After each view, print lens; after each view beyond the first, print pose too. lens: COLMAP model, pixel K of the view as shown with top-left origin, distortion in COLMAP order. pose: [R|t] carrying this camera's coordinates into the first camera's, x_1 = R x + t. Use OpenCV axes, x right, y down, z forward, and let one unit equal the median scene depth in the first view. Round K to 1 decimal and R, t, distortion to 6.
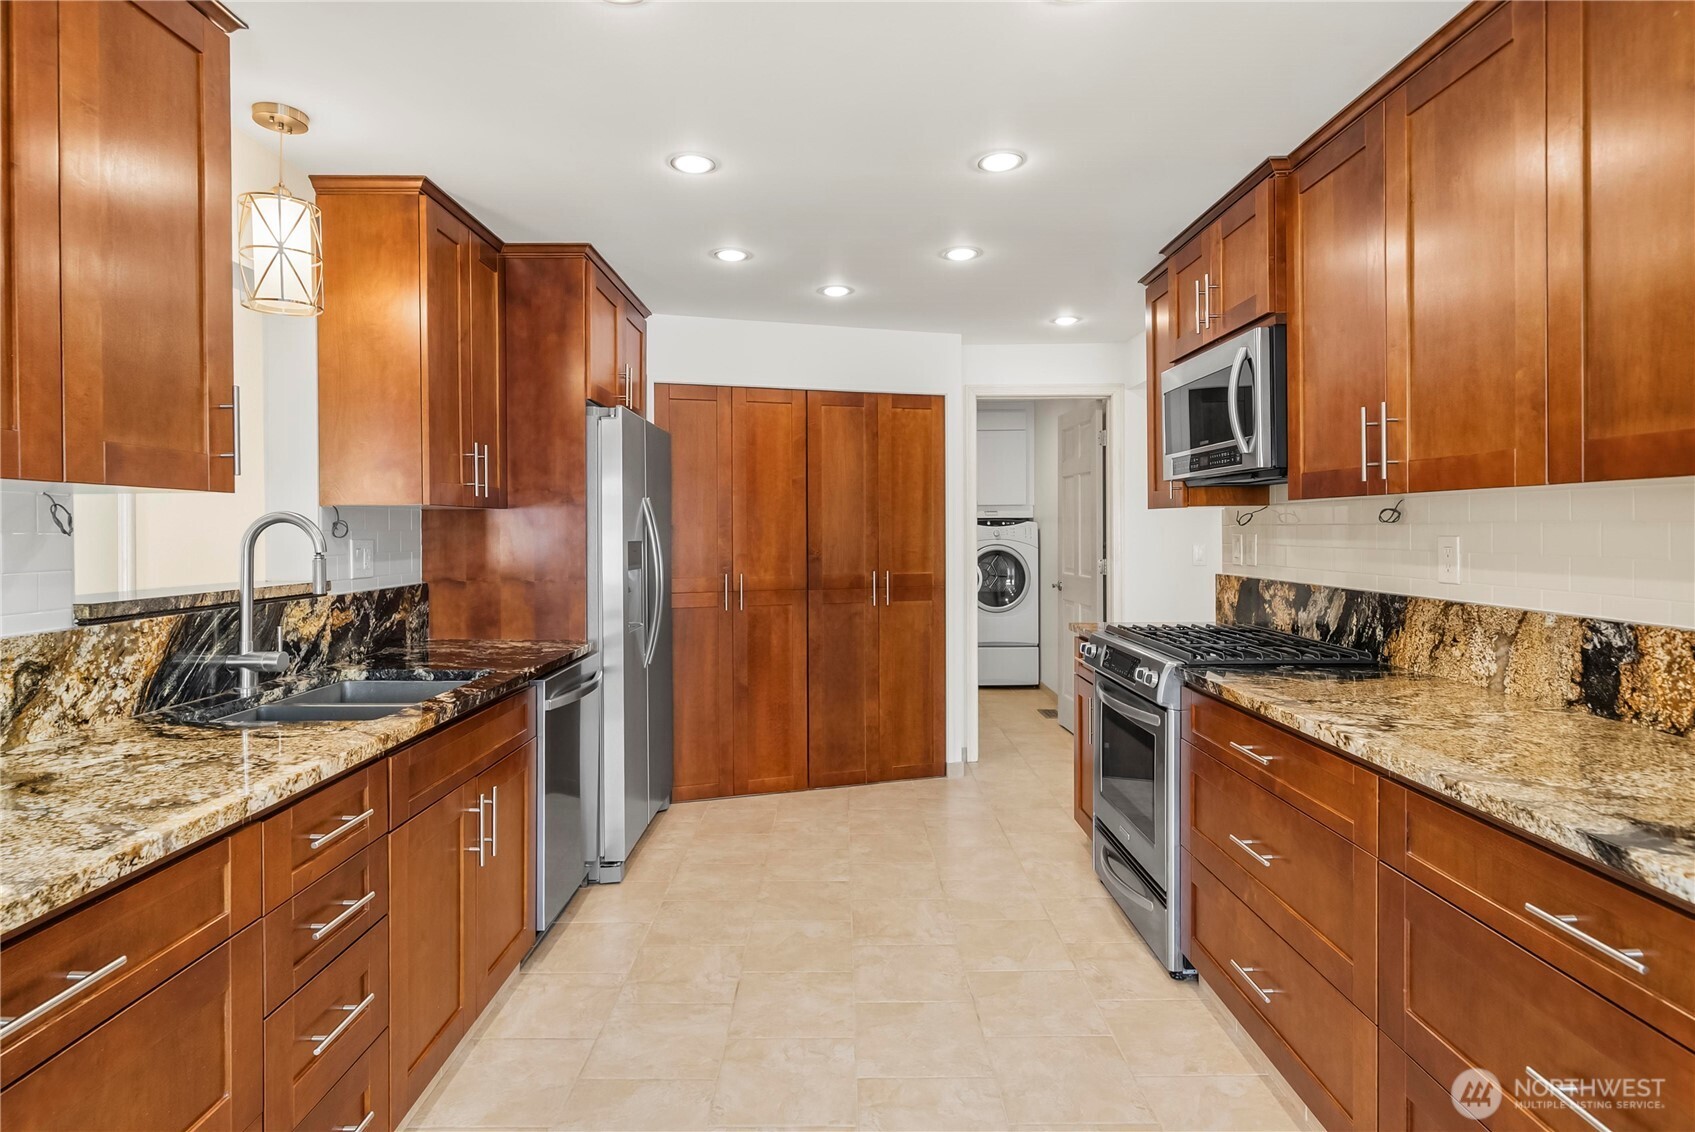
lens RADIAL K [[860.2, 0, 850.6], [0, 860.2, 527.4], [0, 0, 1]] dist [0.001662, -0.000539]
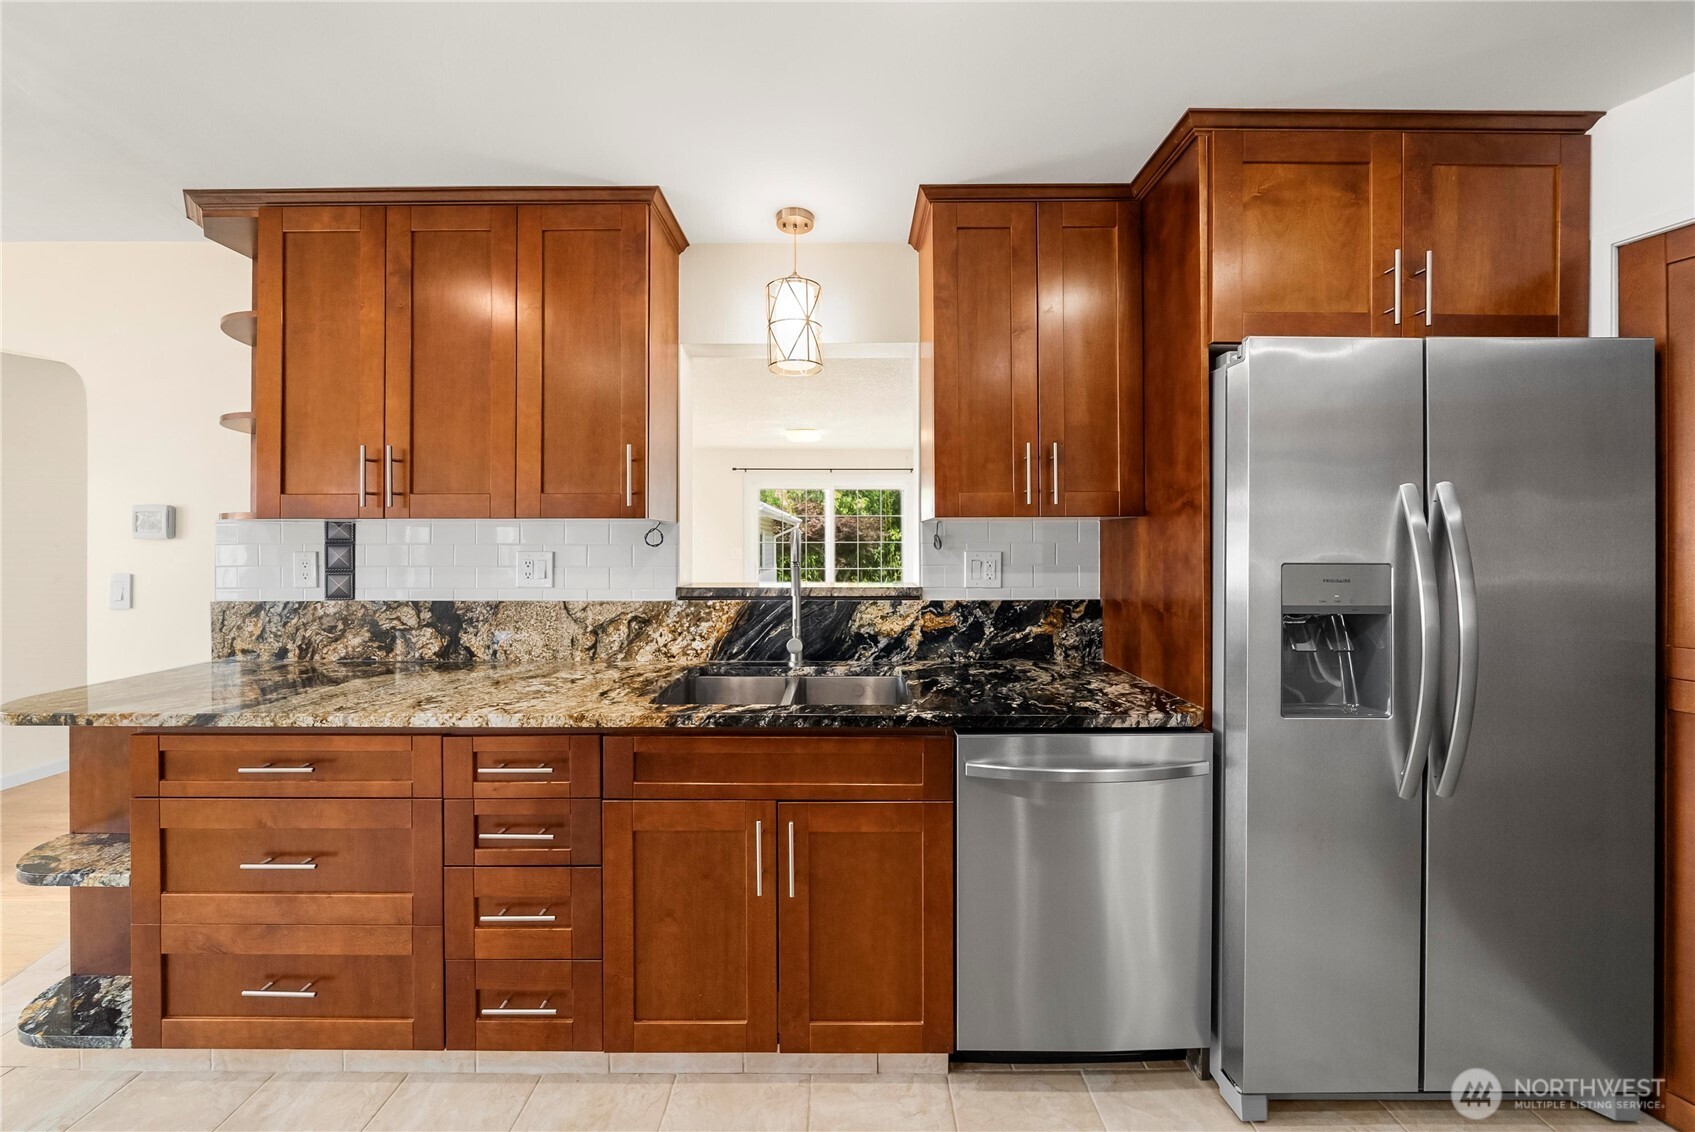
lens RADIAL K [[623.6, 0, 909.3], [0, 623.6, 540.1], [0, 0, 1]] dist [-0.005277, 0.000075]
pose [[-0.008235, 0.000630, -0.999966, 0.217936], [0.005188, 0.999986, 0.000588, -0.000901], [0.999953, -0.005183, -0.008238, 0.978781]]
